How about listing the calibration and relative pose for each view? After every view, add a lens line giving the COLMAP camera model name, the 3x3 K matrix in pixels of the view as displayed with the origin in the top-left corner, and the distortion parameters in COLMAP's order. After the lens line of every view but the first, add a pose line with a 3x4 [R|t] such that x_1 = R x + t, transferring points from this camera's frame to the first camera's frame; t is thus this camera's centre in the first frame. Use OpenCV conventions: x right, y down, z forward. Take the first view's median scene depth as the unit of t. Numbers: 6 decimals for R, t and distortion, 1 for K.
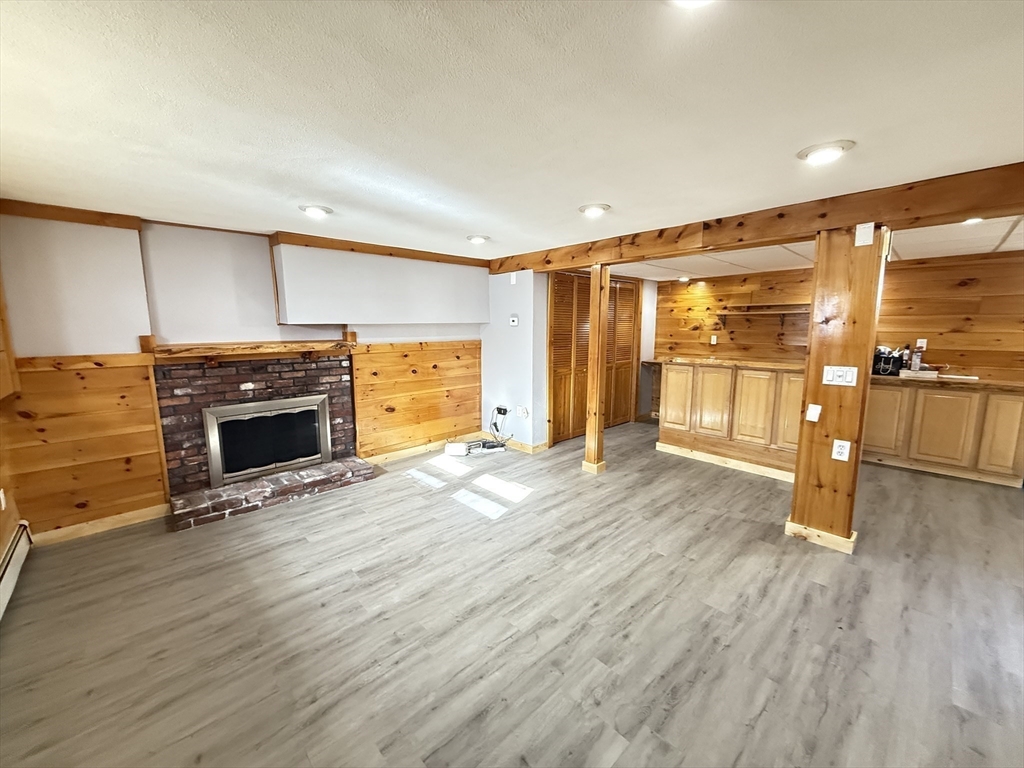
lens RADIAL K [[408.1, 0, 510.8], [0, 408.1, 383.2], [0, 0, 1]] dist [0.002481, -0.000142]
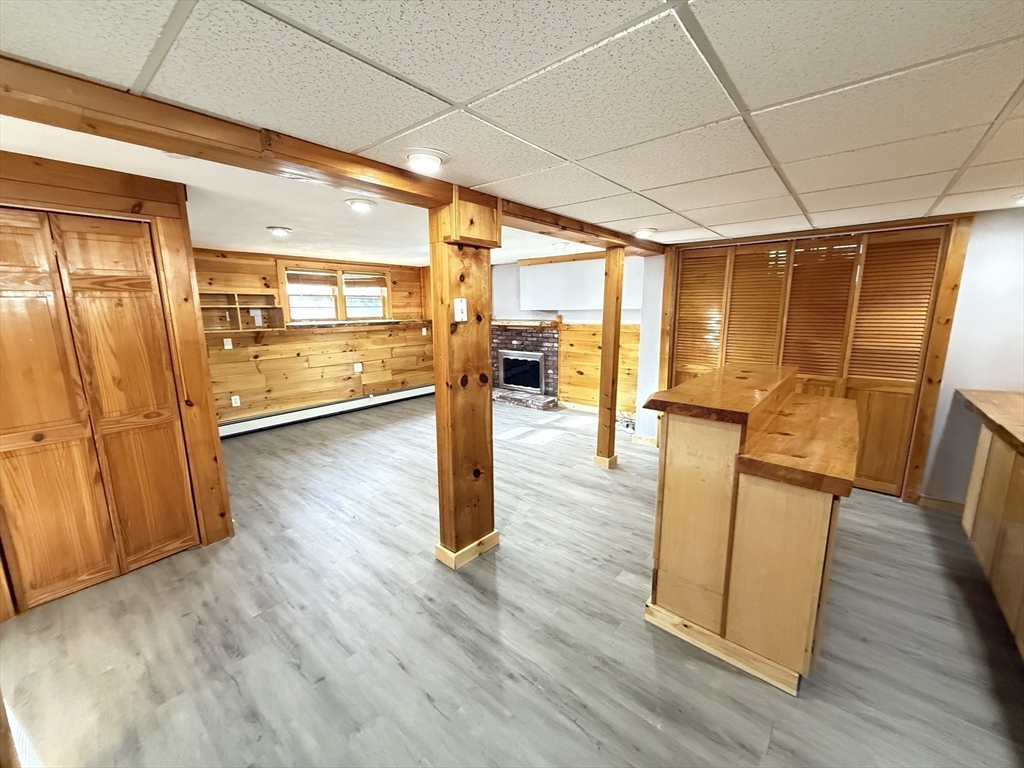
lens RADIAL K [[408.1, 0, 510.8], [0, 408.1, 383.2], [0, 0, 1]] dist [0.002481, -0.000142]
pose [[0.104818, 0.181966, -0.977702, 1.185787], [-0.132545, 0.976903, 0.167607, -0.115255], [0.985619, 0.112021, 0.126516, 0.695875]]
